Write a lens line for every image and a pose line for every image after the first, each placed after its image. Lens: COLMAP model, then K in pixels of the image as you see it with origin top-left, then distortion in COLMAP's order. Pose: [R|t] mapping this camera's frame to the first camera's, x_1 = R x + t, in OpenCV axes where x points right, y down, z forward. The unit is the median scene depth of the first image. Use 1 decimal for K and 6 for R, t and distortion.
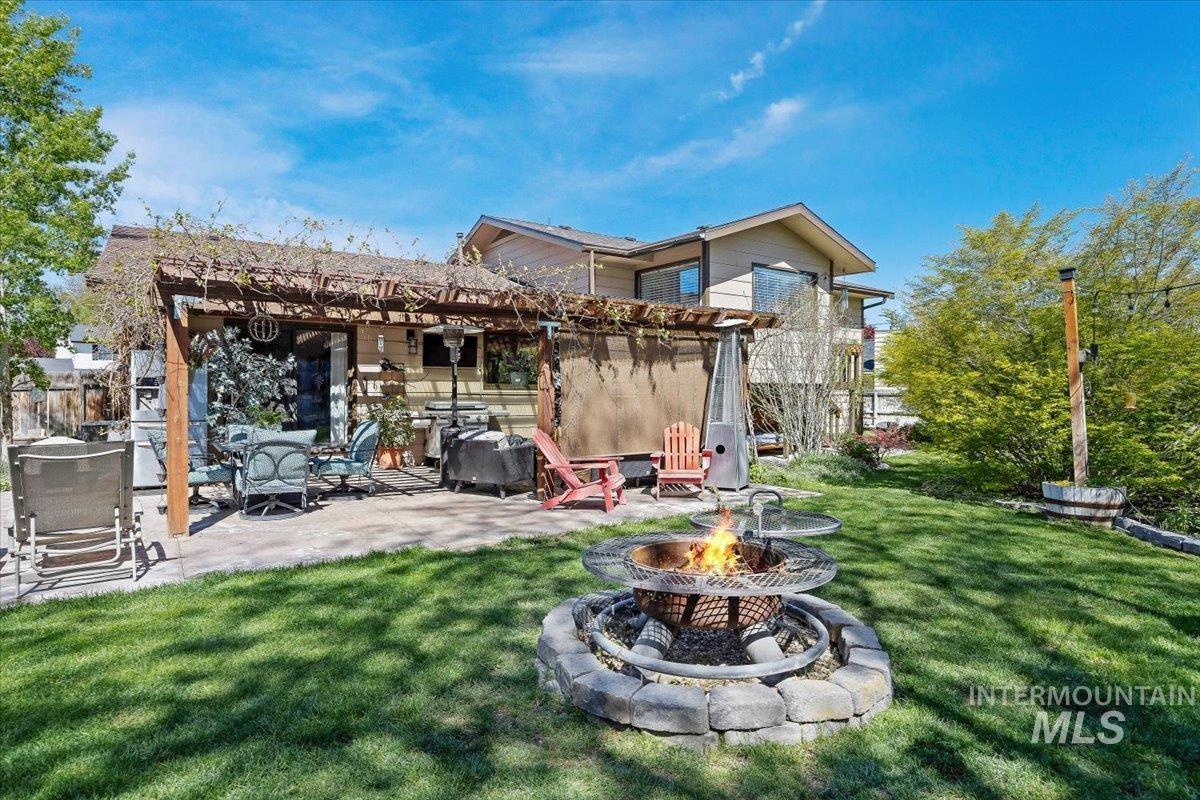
lens RADIAL K [[664.5, 0, 599.6], [0, 664.5, 397.4], [0, 0, 1]] dist [-0.003188, -0.000970]
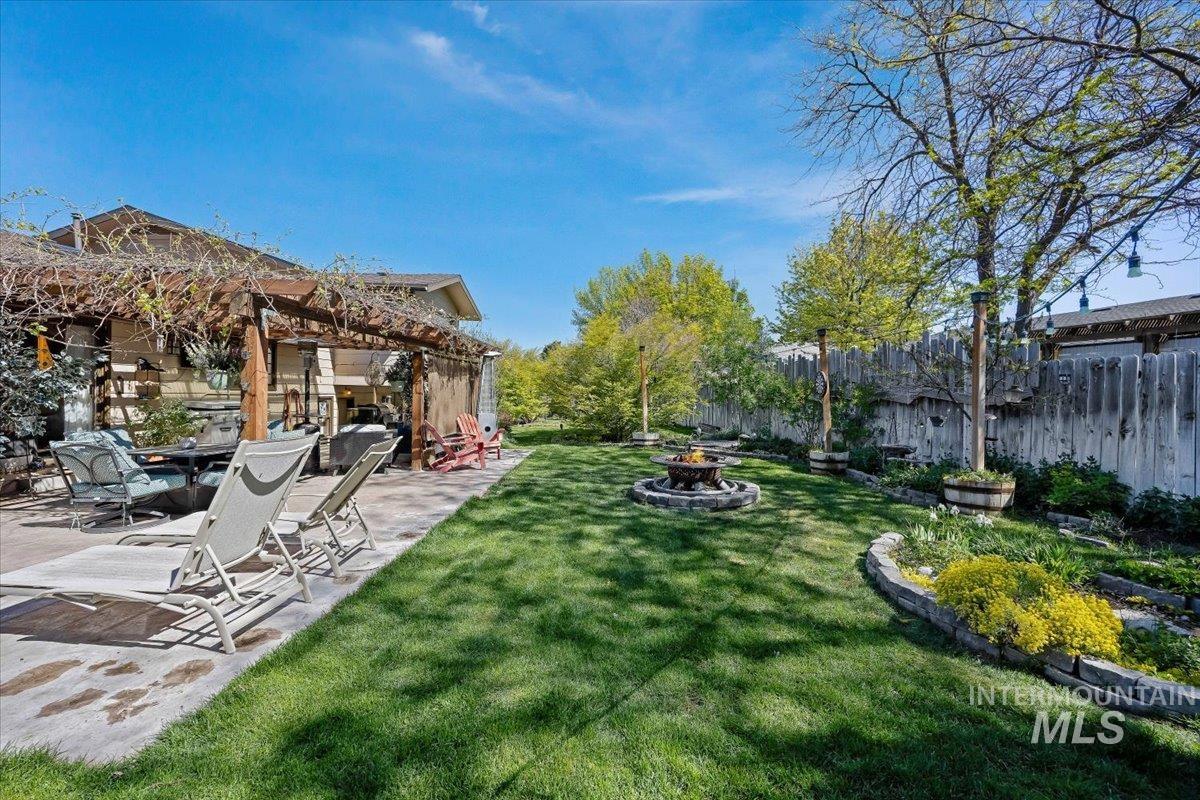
lens RADIAL K [[470.3, 0, 602.1], [0, 470.3, 397.5], [0, 0, 1]] dist [0.002393, -0.000058]
pose [[0.577475, -0.005163, 0.816392, -0.657229], [-0.004143, 0.999949, 0.009254, -0.014191], [-0.816398, -0.008726, 0.577424, 0.083790]]
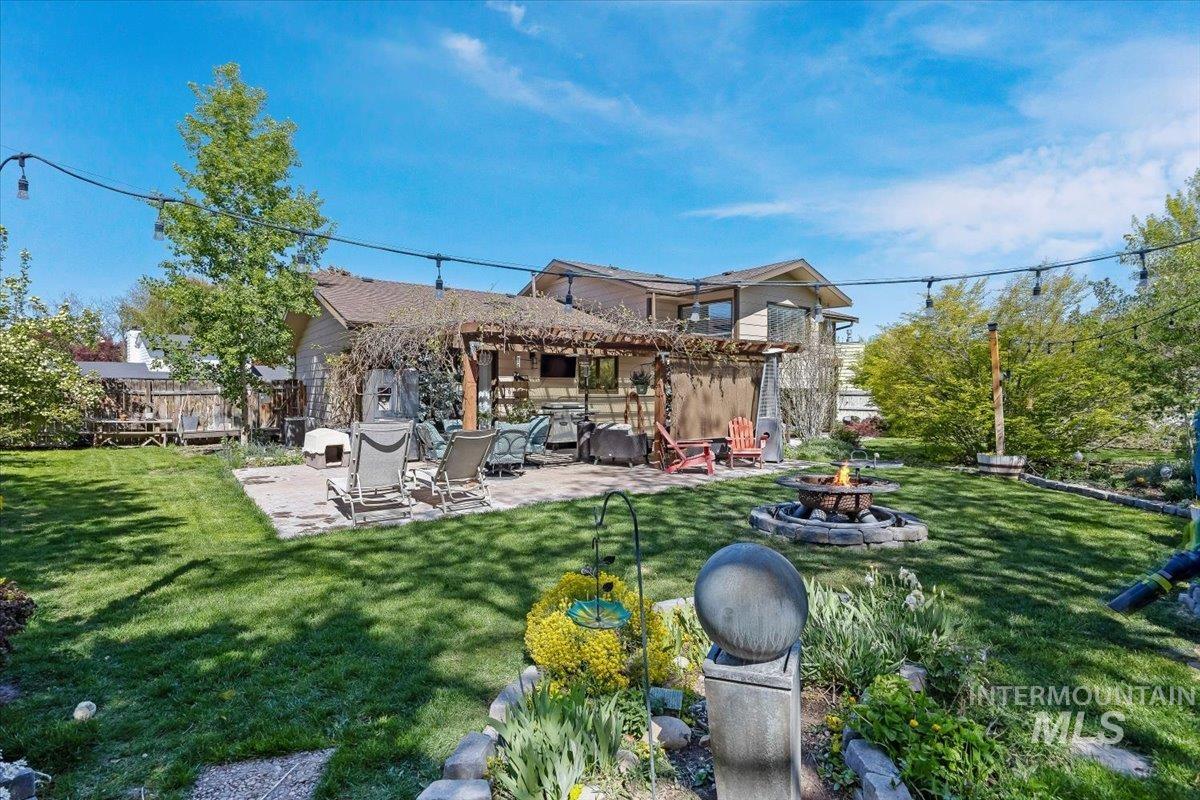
lens RADIAL K [[593.8, 0, 601.4], [0, 593.8, 397.2], [0, 0, 1]] dist [-0.004755, -0.000491]
pose [[0.998924, -0.000694, 0.046382, -0.267760], [0.000412, 0.999981, 0.006078, -0.016969], [-0.046385, -0.006052, 0.998905, -0.341567]]
